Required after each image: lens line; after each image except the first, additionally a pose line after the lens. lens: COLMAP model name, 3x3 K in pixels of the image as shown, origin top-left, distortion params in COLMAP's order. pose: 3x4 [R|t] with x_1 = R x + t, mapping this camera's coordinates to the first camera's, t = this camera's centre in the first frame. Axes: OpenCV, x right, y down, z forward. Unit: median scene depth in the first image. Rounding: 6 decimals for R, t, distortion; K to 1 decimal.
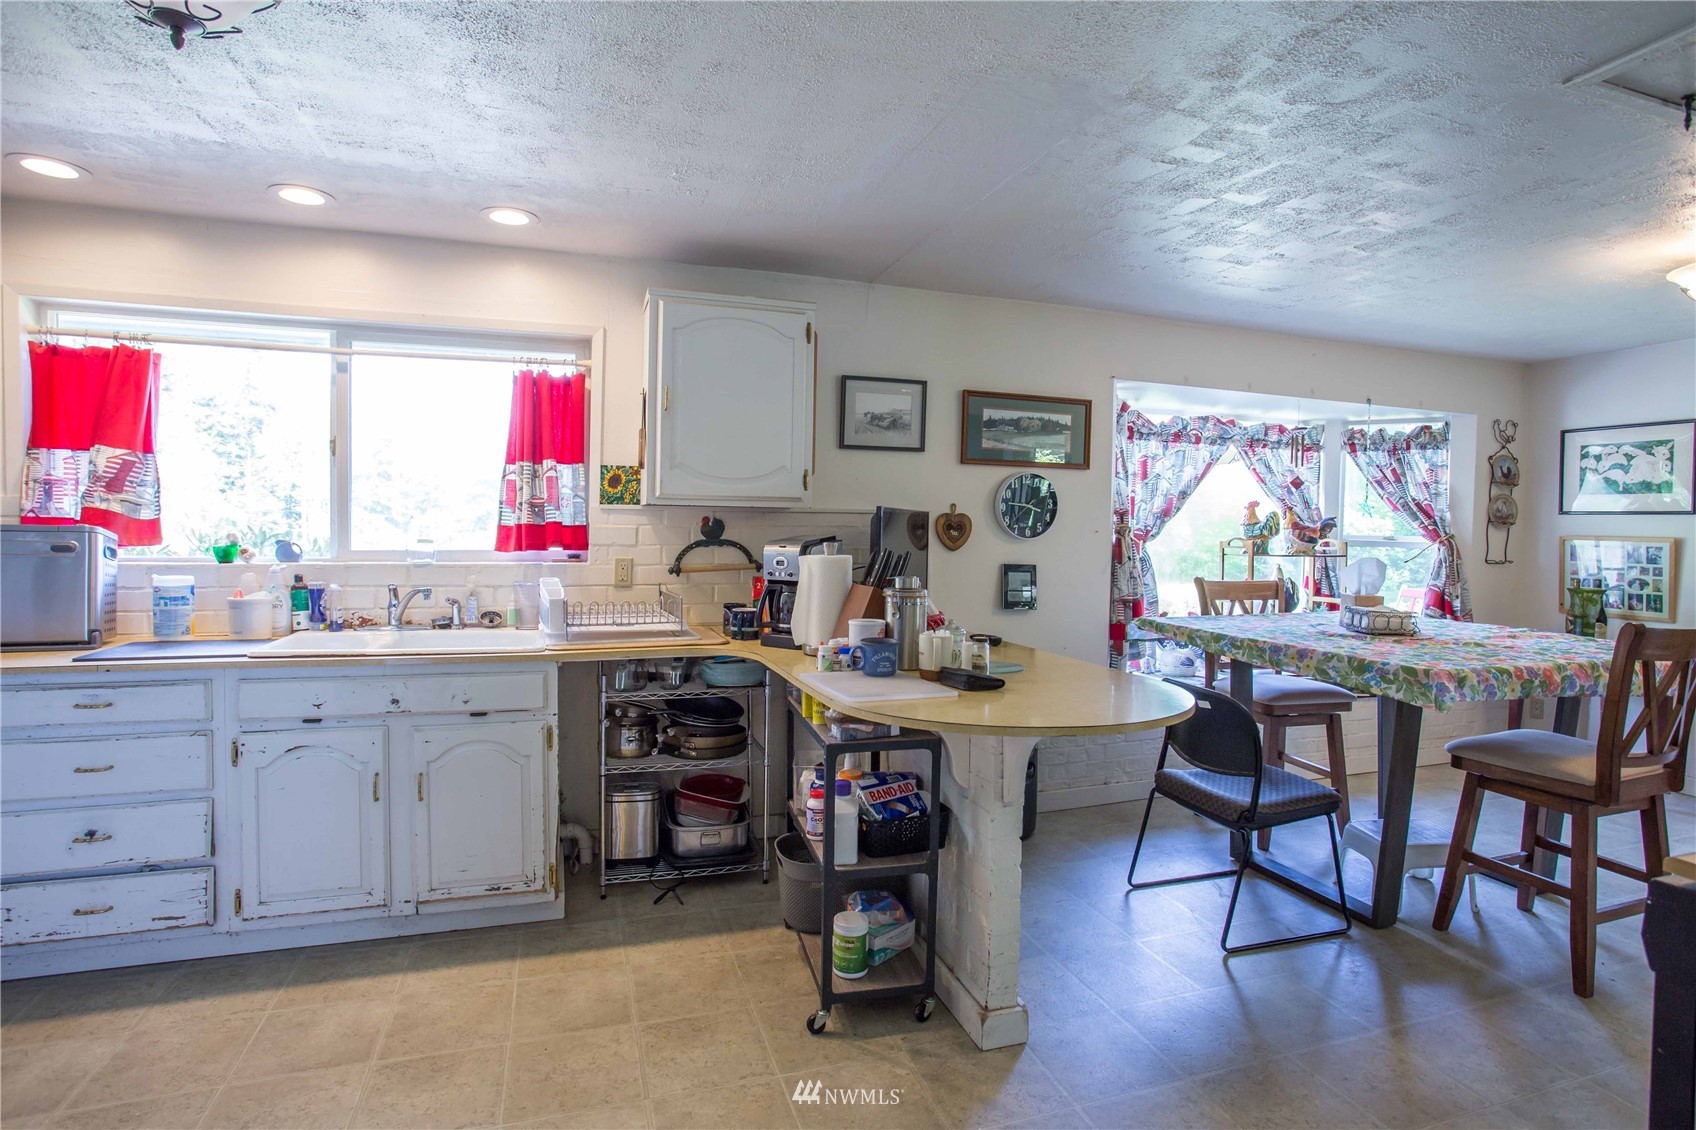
lens RADIAL K [[895.4, 0, 846.3], [0, 895.4, 562.5], [0, 0, 1]] dist [-0.038321, 0.009366]
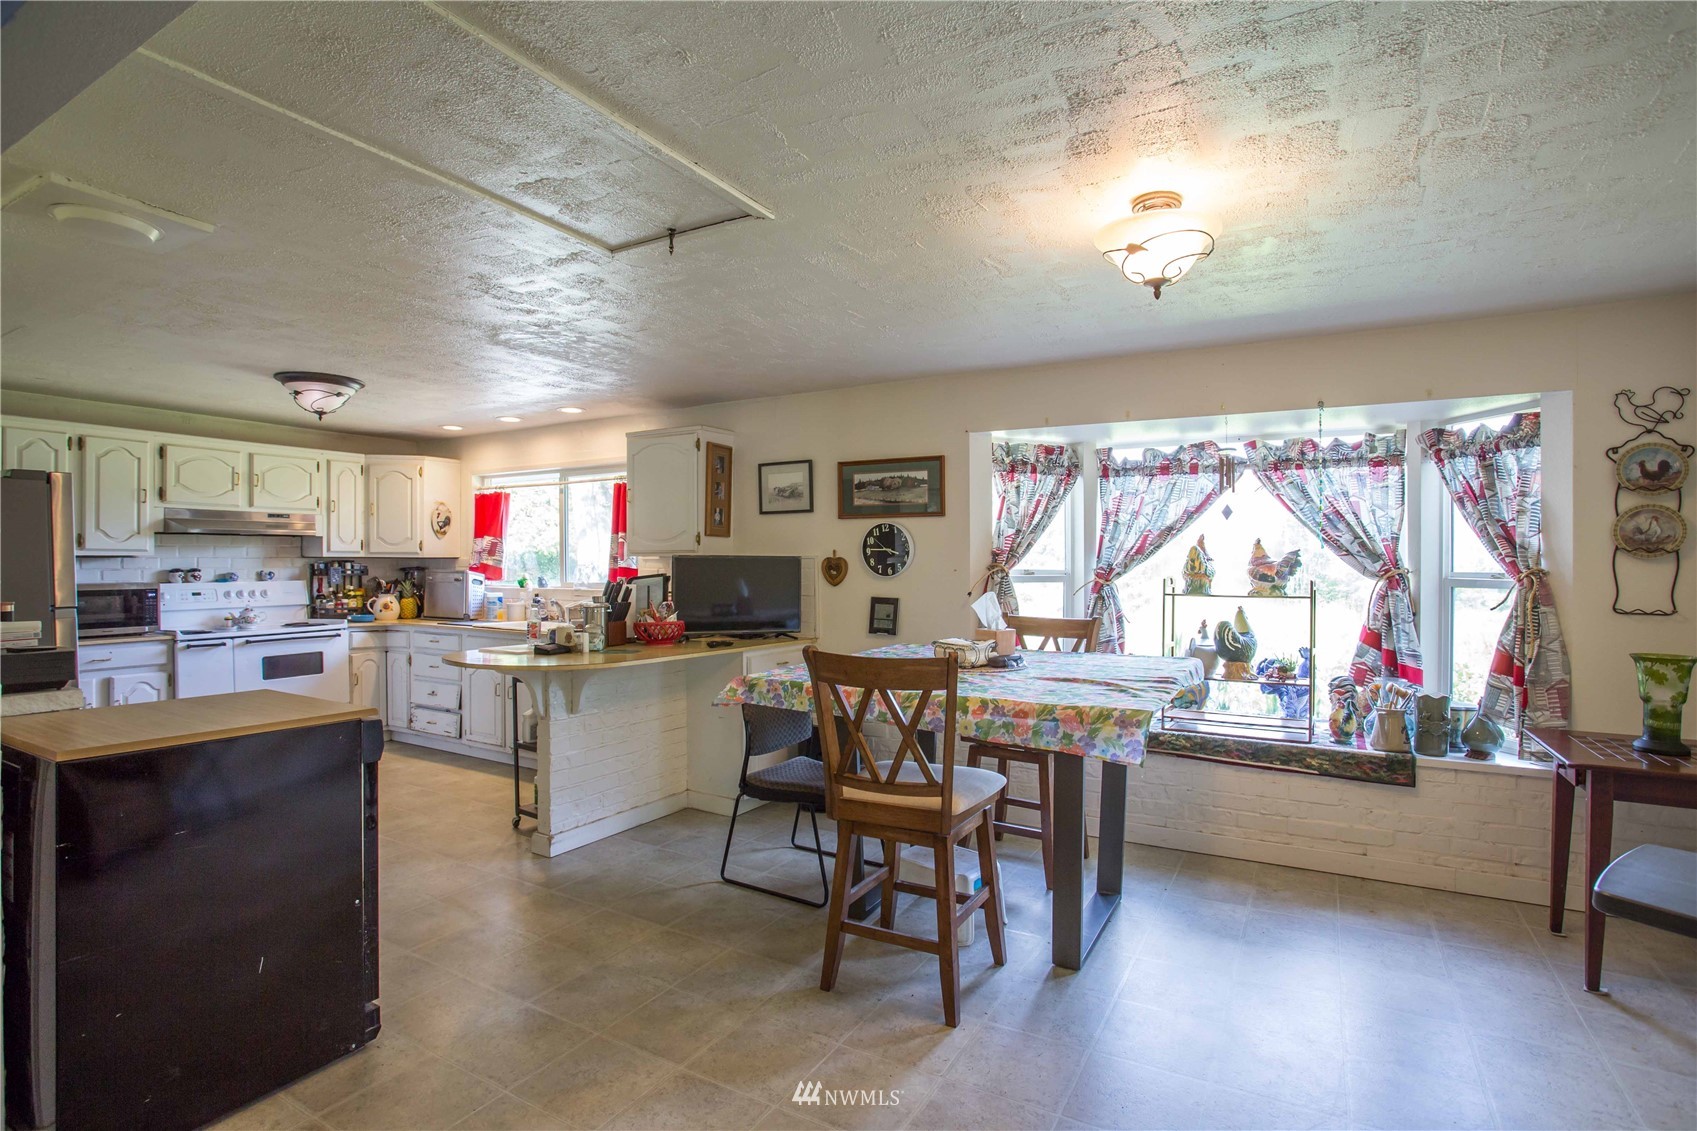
lens RADIAL K [[896.0, 0, 862.2], [0, 896.0, 568.1], [0, 0, 1]] dist [-0.038321, 0.009366]
pose [[0.625219, -0.010565, -0.780378, 1.141348], [-0.025968, 0.999073, -0.034330, 0.004818], [0.780017, 0.041729, 0.624365, 0.213133]]
